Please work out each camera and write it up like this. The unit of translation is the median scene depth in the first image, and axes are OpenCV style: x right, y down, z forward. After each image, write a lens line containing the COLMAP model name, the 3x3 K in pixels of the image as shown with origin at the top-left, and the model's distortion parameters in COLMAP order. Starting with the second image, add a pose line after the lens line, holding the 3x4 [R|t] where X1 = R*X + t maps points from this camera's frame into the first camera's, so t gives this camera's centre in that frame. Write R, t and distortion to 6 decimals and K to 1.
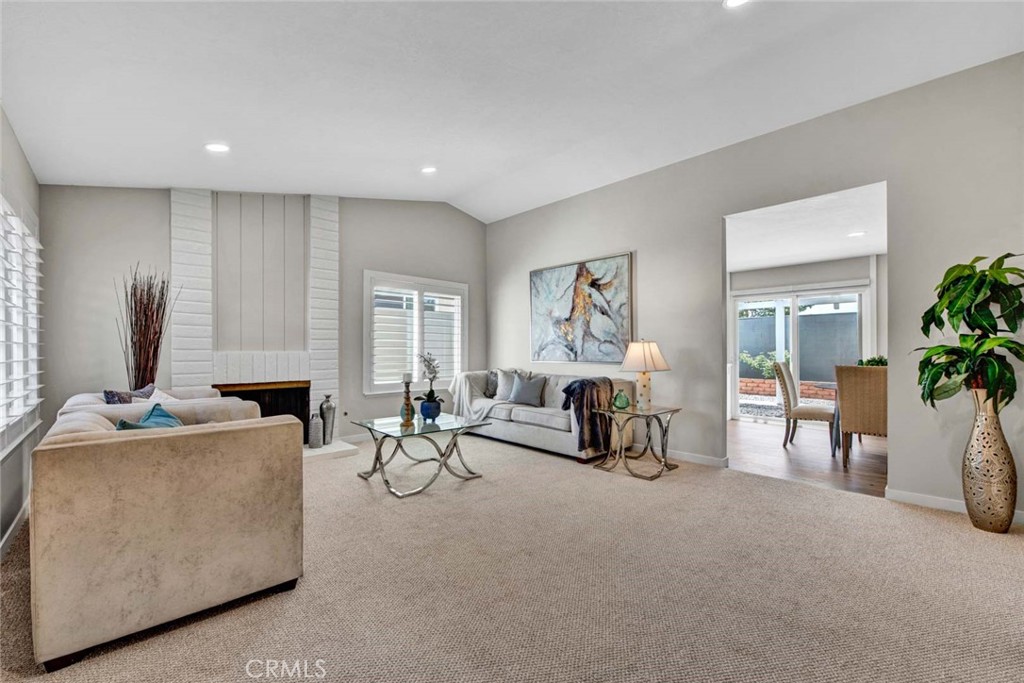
lens RADIAL K [[427.3, 0, 513.6], [0, 427.3, 347.8], [0, 0, 1]] dist [-0.009816, -0.001000]
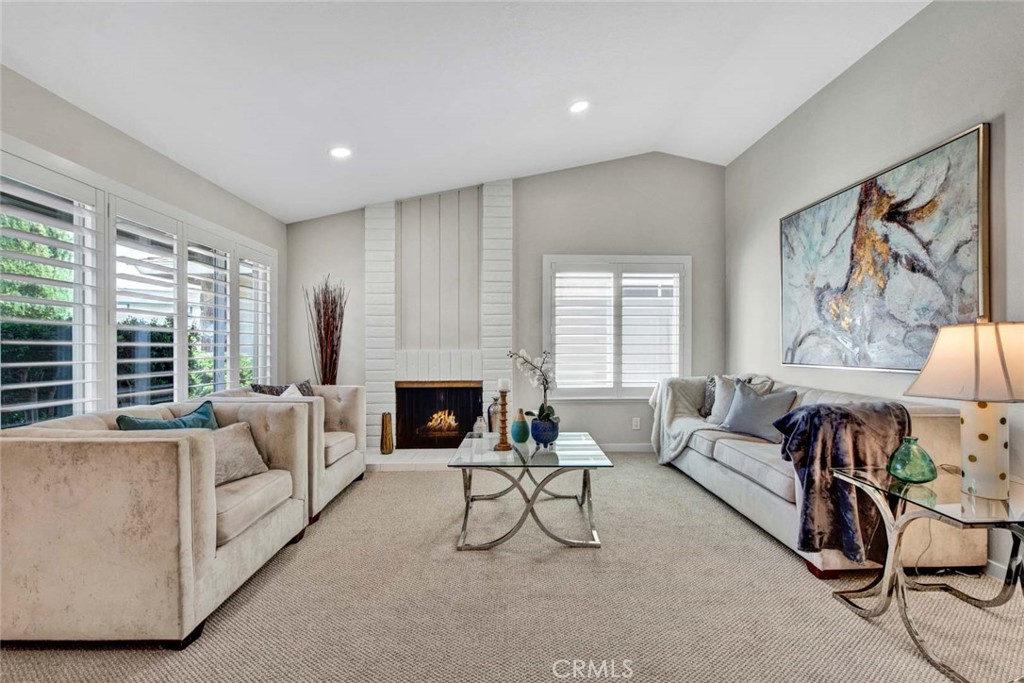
lens RADIAL K [[427.3, 0, 509.8], [0, 427.3, 343.5], [0, 0, 1]] dist [-0.009816, -0.001000]
pose [[0.739121, -0.012517, -0.673456, 0.196281], [0.011372, 0.999917, -0.006104, 0.001359], [0.673477, -0.003147, 0.739202, 0.339665]]
